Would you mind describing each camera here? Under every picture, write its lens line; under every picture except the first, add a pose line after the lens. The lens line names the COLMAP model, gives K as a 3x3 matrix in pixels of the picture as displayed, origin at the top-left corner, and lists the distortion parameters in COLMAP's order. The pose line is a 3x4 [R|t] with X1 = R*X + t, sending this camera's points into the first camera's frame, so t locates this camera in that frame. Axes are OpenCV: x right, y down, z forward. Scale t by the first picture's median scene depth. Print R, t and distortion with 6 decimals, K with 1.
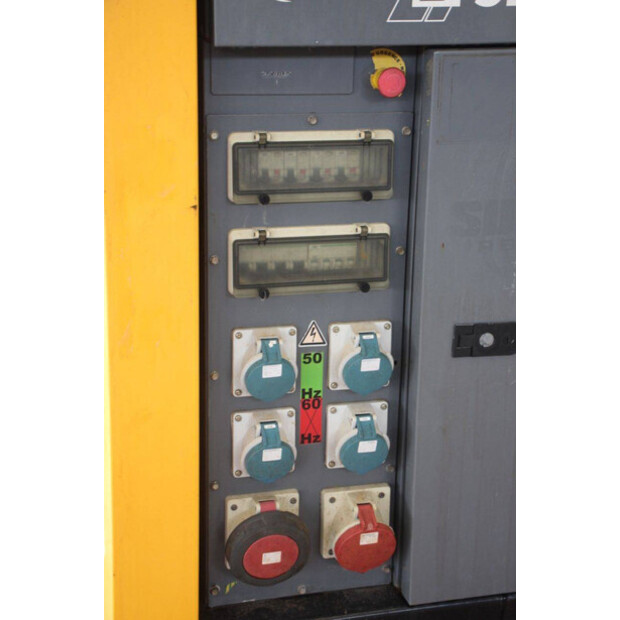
lens RADIAL K [[1155.8, 0, 309.5], [0, 1155.8, 310.1], [0, 0, 1]] dist [0.205165, 0.000000]
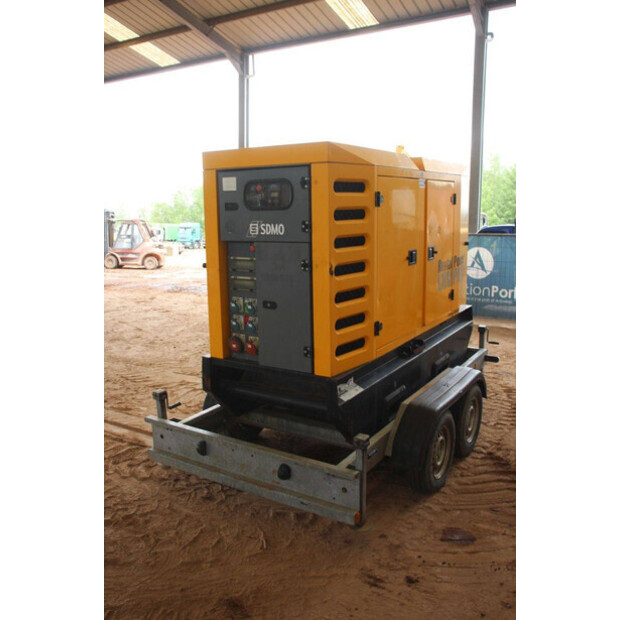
lens RADIAL K [[631.1, 0, 309.7], [0, 631.1, 306.9], [0, 0, 1]] dist [-0.014737, 0.000000]
pose [[0.635261, 0.092747, -0.766708, 2.166987], [-0.194376, 0.980006, -0.042503, 0.107286], [0.747436, 0.176030, 0.640588, -0.460273]]
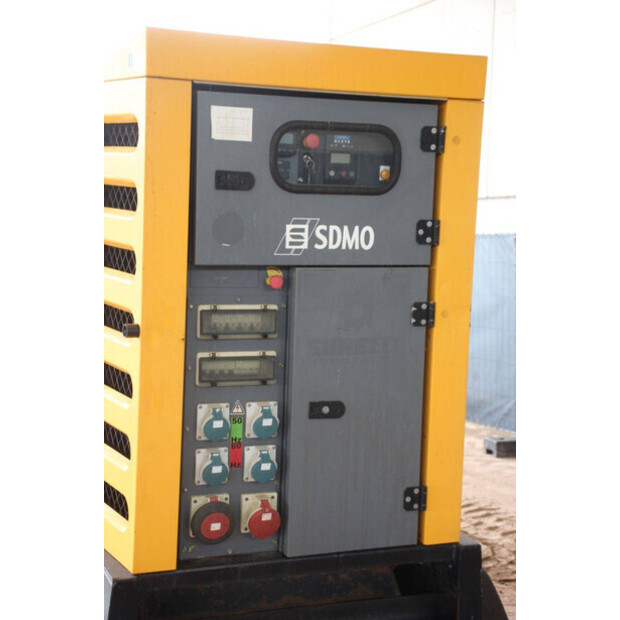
lens RADIAL K [[1119.9, 0, 313.3], [0, 1119.9, 313.9], [0, 0, 1]] dist [0.310971, 0.000000]
pose [[0.993354, 0.001789, 0.115088, -0.089628], [0.018624, 0.984206, -0.176047, 0.203088], [-0.113585, 0.177020, 0.977631, -0.905419]]
